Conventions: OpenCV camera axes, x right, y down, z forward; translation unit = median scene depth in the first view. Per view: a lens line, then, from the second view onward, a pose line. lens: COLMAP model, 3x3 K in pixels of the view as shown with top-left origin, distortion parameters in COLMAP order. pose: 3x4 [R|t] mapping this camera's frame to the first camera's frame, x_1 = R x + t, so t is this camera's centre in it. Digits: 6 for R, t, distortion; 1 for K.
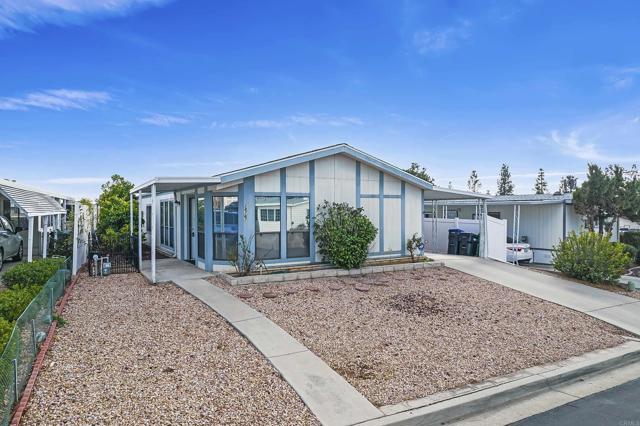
lens RADIAL K [[406.9, 0, 320.0], [0, 406.9, 213.0], [0, 0, 1]] dist [-0.026126, 0.002380]
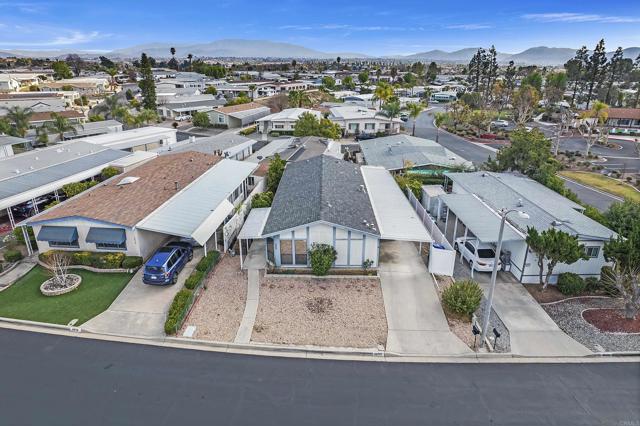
lens RADIAL K [[406.9, 0, 320.0], [0, 406.9, 213.0], [0, 0, 1]] dist [-0.026126, 0.002380]
pose [[0.849201, 0.189485, -0.492903, 1.083374], [-0.005926, 0.936765, 0.349908, -0.939923], [0.528036, -0.294221, 0.796625, -0.658938]]
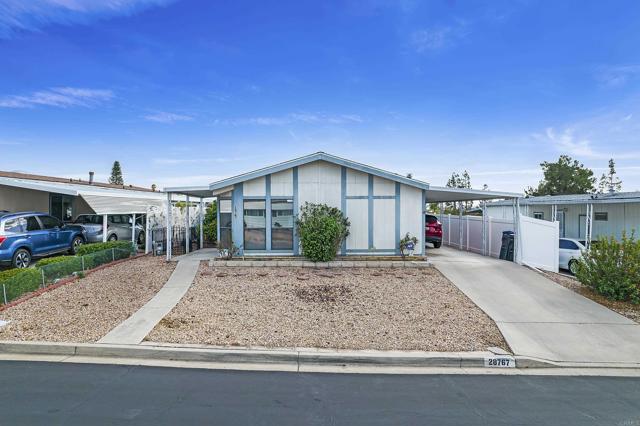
lens RADIAL K [[406.9, 0, 320.0], [0, 406.9, 213.0], [0, 0, 1]] dist [-0.026126, 0.002380]
pose [[0.877067, 0.005613, -0.480335, 0.612962], [-0.004555, 0.999984, 0.003368, -0.003352], [0.480346, -0.000766, 0.877079, -0.003312]]
